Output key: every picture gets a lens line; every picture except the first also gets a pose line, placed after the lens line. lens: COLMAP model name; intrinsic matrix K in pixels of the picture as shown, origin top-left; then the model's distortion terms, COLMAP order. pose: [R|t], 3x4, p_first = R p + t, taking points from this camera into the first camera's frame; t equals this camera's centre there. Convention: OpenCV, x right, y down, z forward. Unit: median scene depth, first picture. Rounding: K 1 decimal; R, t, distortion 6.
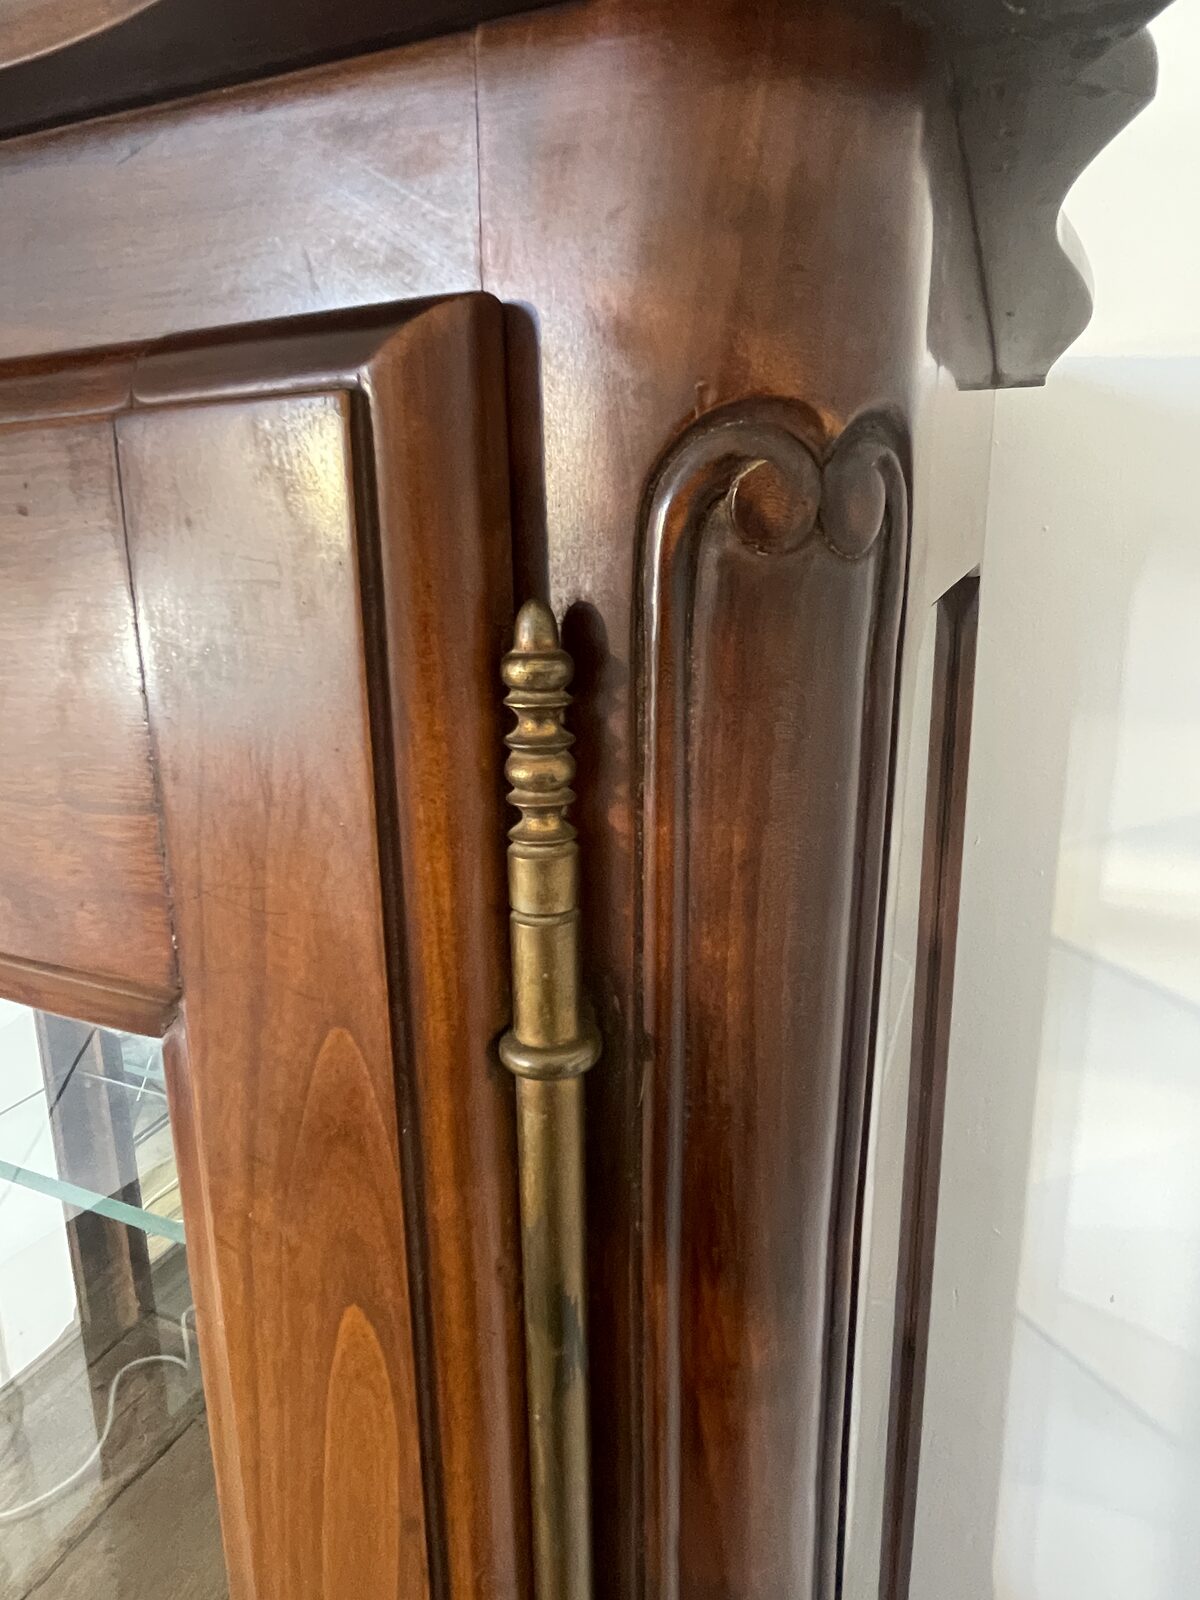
lens RADIAL K [[943.8, 0, 604.5], [0, 943.8, 785.5], [0, 0, 1]] dist [0.003007, 0.003303]
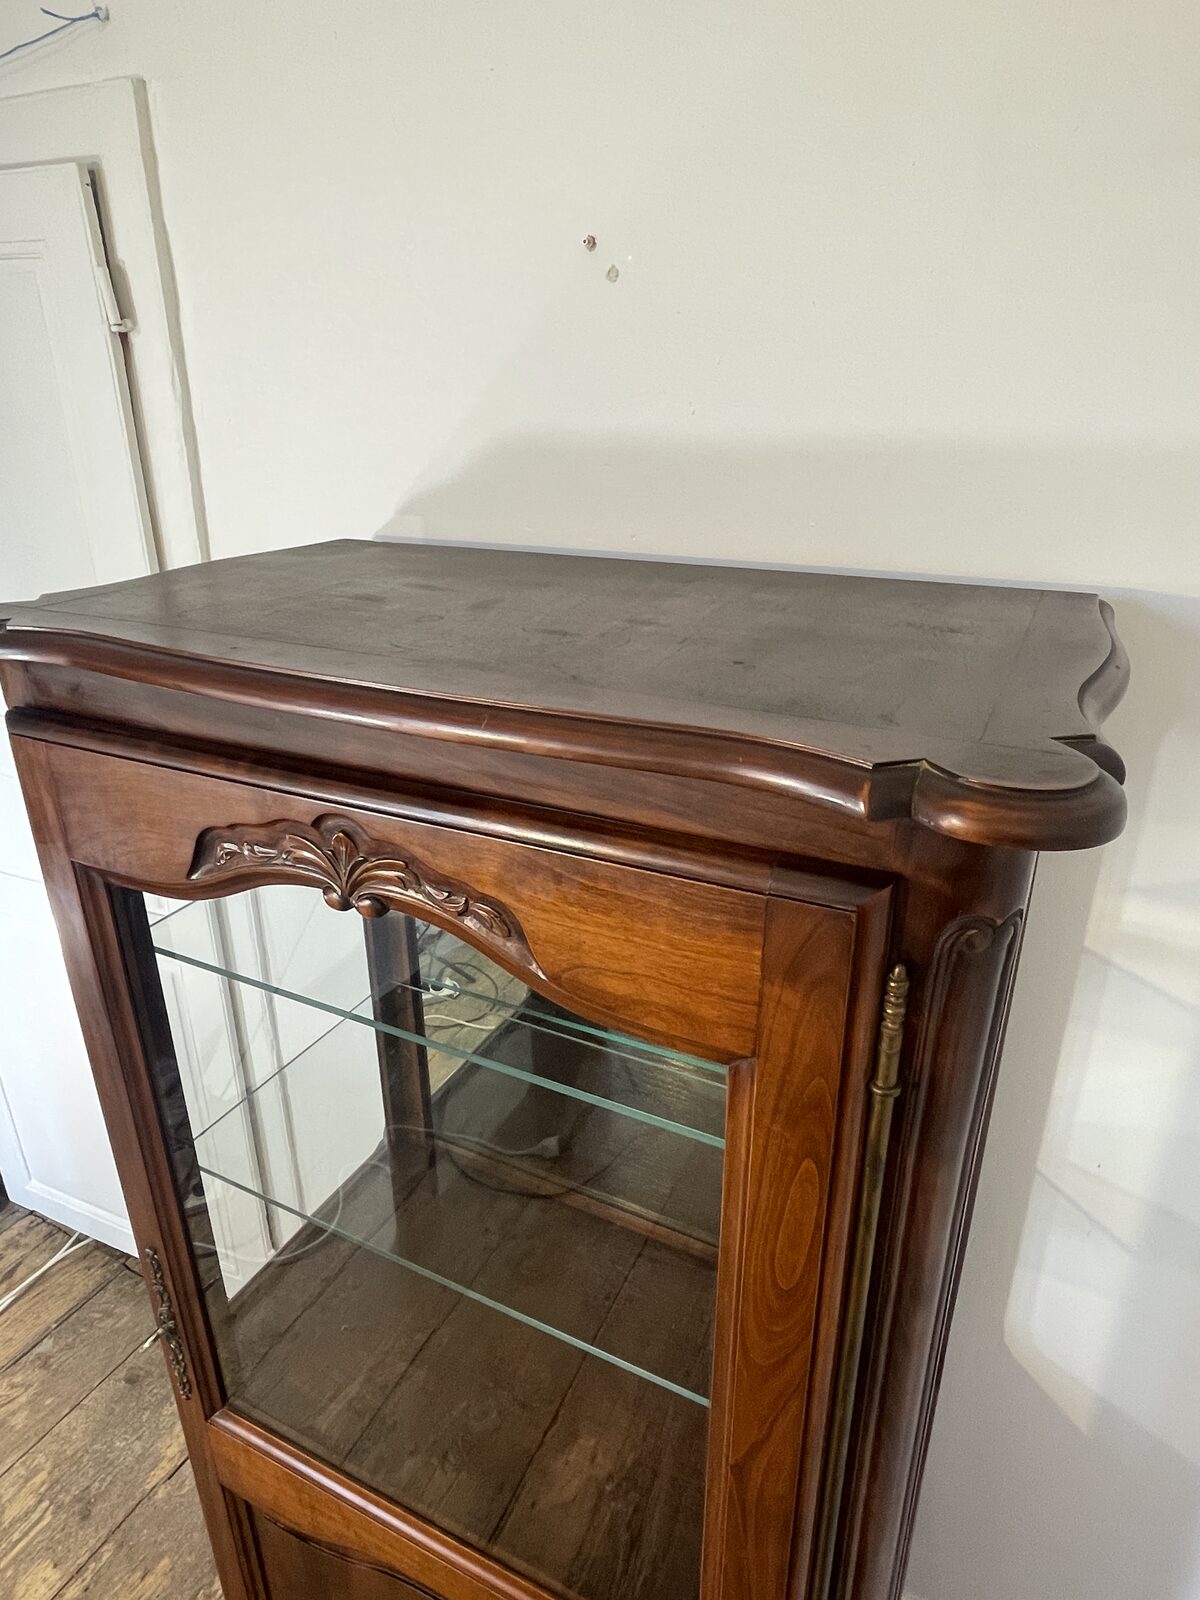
lens RADIAL K [[943.8, 0, 596.7], [0, 943.8, 808.6], [0, 0, 1]] dist [0.003007, 0.003303]
pose [[0.997301, 0.032746, -0.065715, -0.749216], [-0.021407, 0.985831, 0.166372, -1.012563], [0.070232, -0.164516, 0.983871, -1.786404]]
